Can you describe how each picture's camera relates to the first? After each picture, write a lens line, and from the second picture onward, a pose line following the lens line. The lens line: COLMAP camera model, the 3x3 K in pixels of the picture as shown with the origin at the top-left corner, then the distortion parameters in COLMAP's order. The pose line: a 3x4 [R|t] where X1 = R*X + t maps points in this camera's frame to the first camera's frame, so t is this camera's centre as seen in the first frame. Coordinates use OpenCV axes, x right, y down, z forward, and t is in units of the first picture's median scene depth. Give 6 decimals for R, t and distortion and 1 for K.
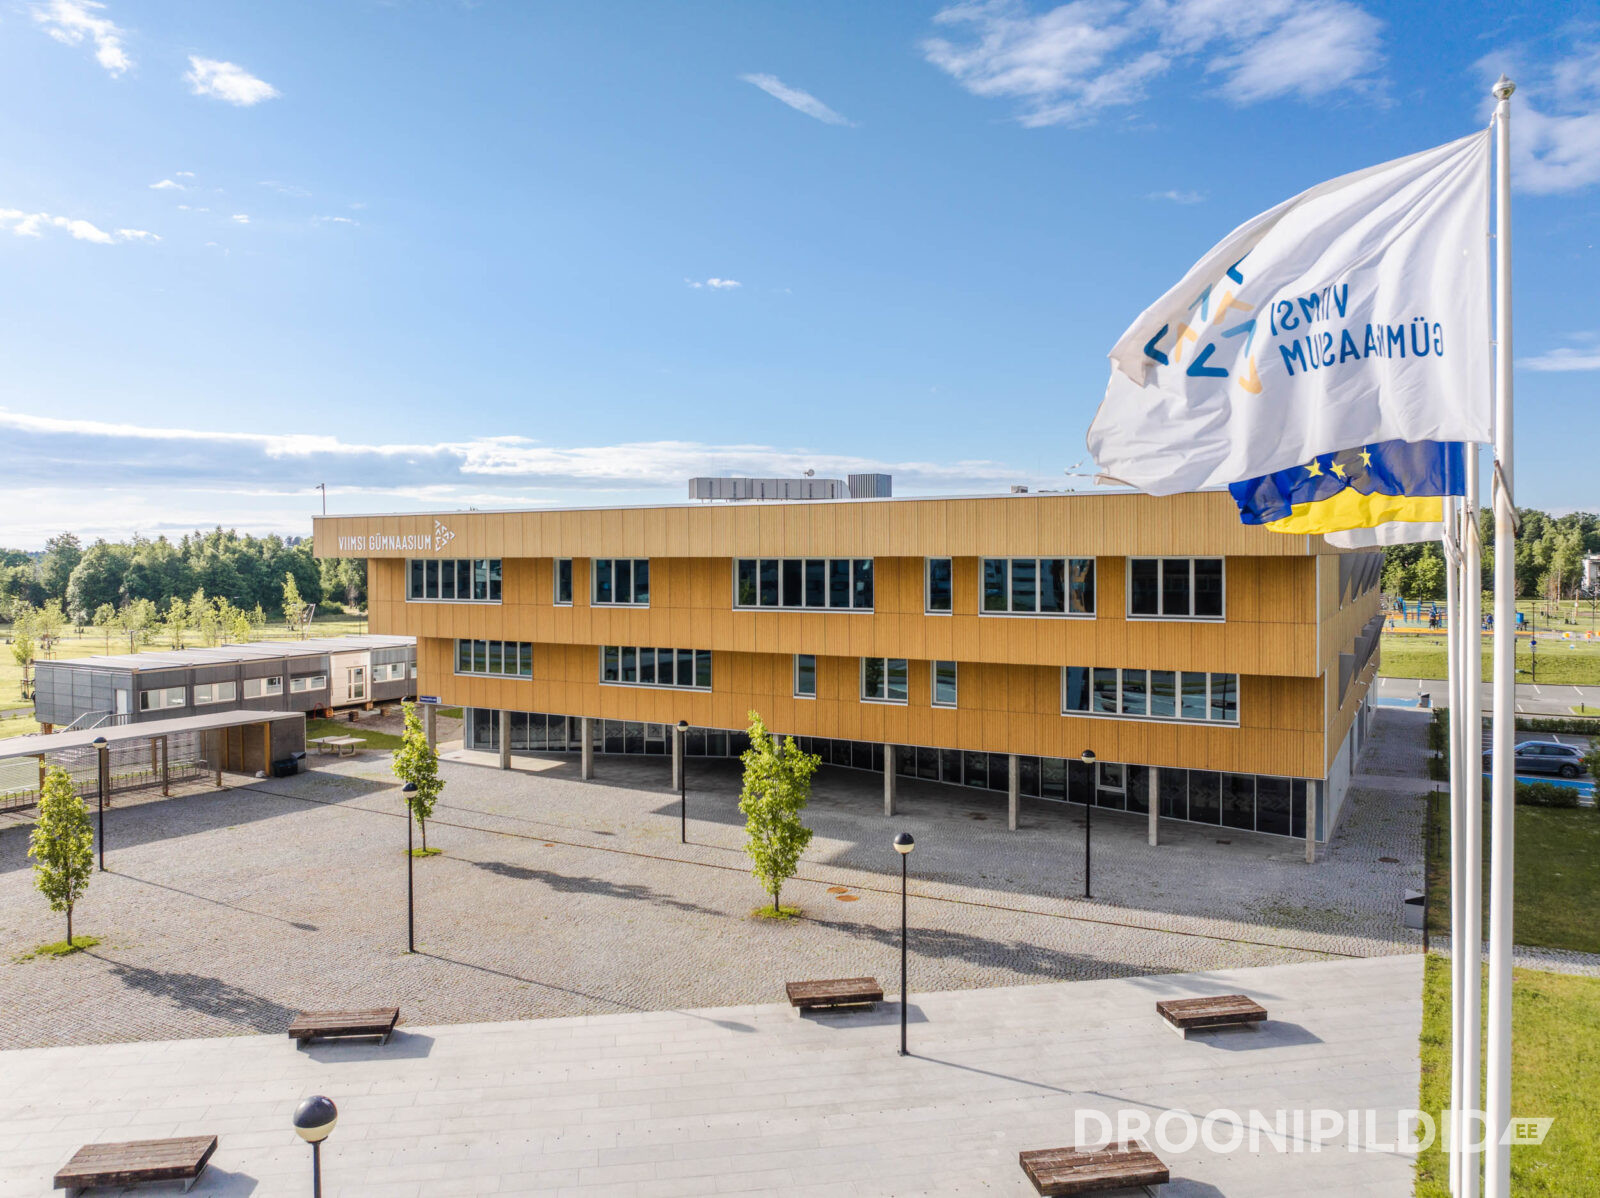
lens RADIAL K [[1152.1, 0, 750.8], [0, 1152.1, 549.0], [0, 0, 1]] dist [-0.029512, -0.001493]
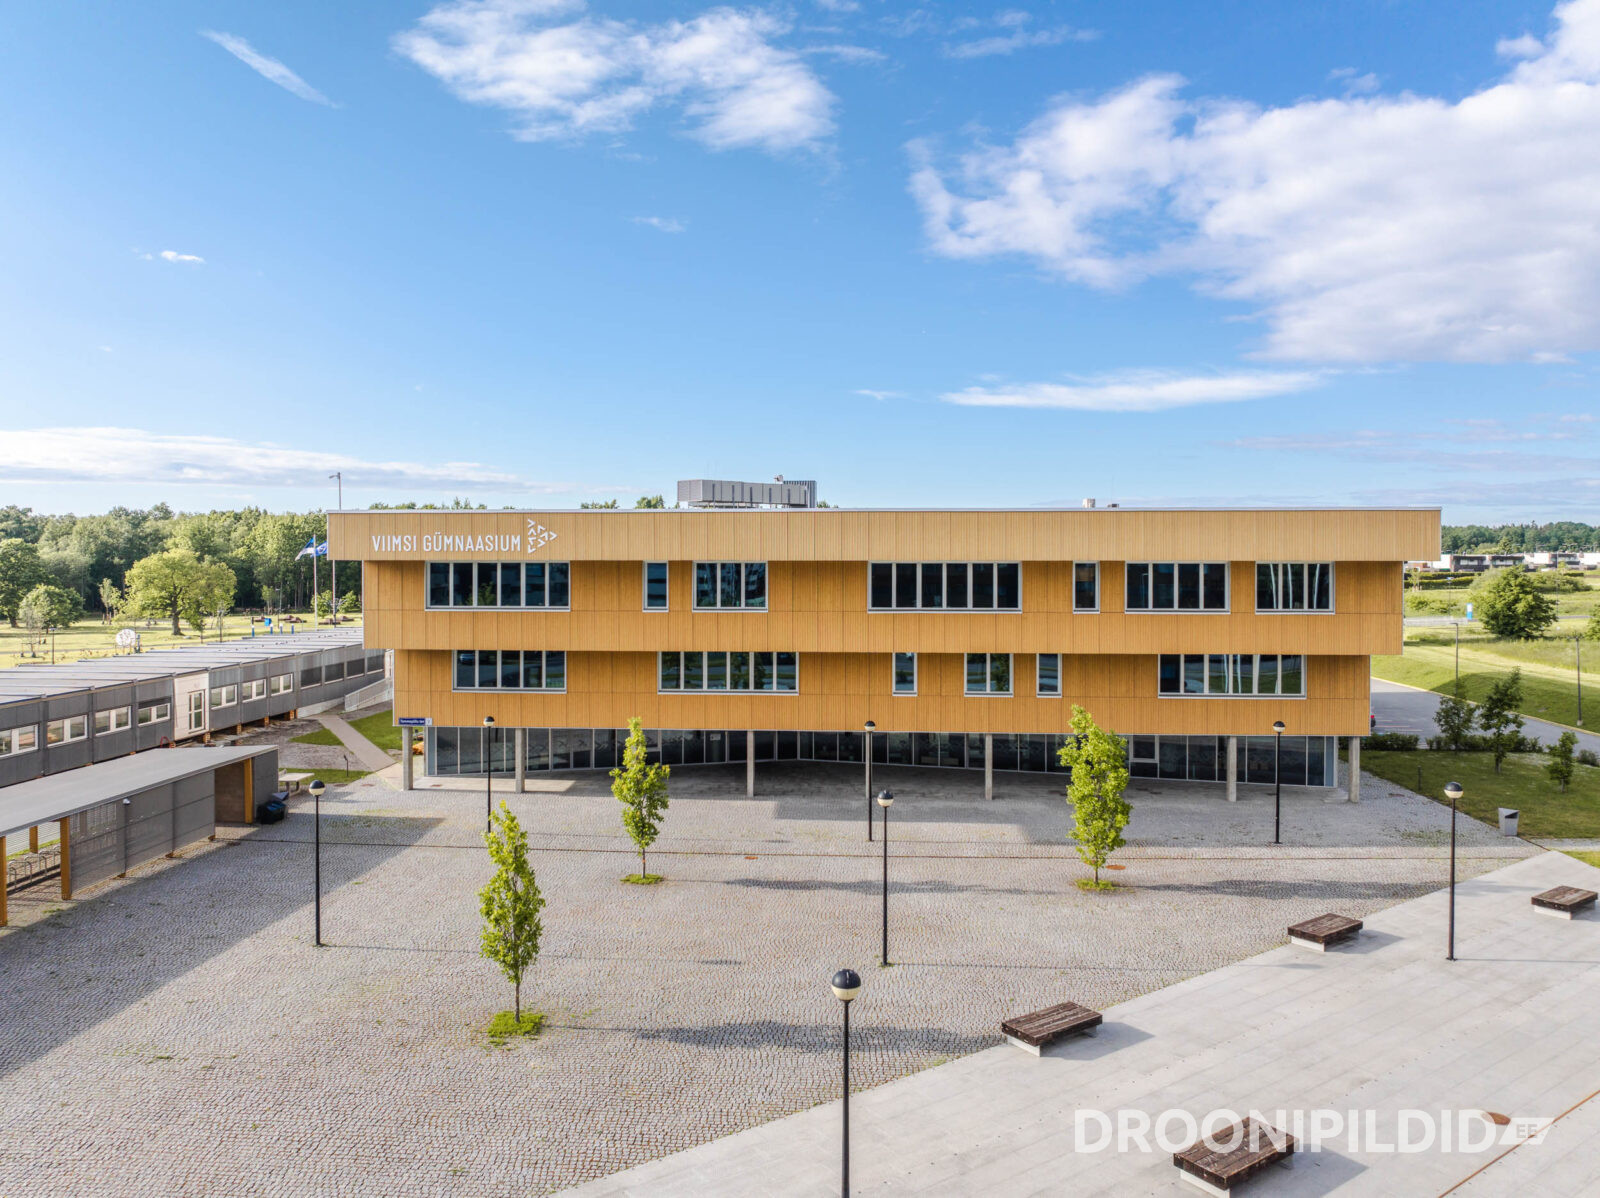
lens RADIAL K [[1152.1, 0, 802.5], [0, 1152.1, 533.3], [0, 0, 1]] dist [-0.029512, -0.001493]
pose [[0.896069, 0.014927, 0.443663, -0.576508], [-0.006624, 0.999773, -0.020259, 0.004065], [-0.443865, 0.015215, 0.895964, 0.110570]]
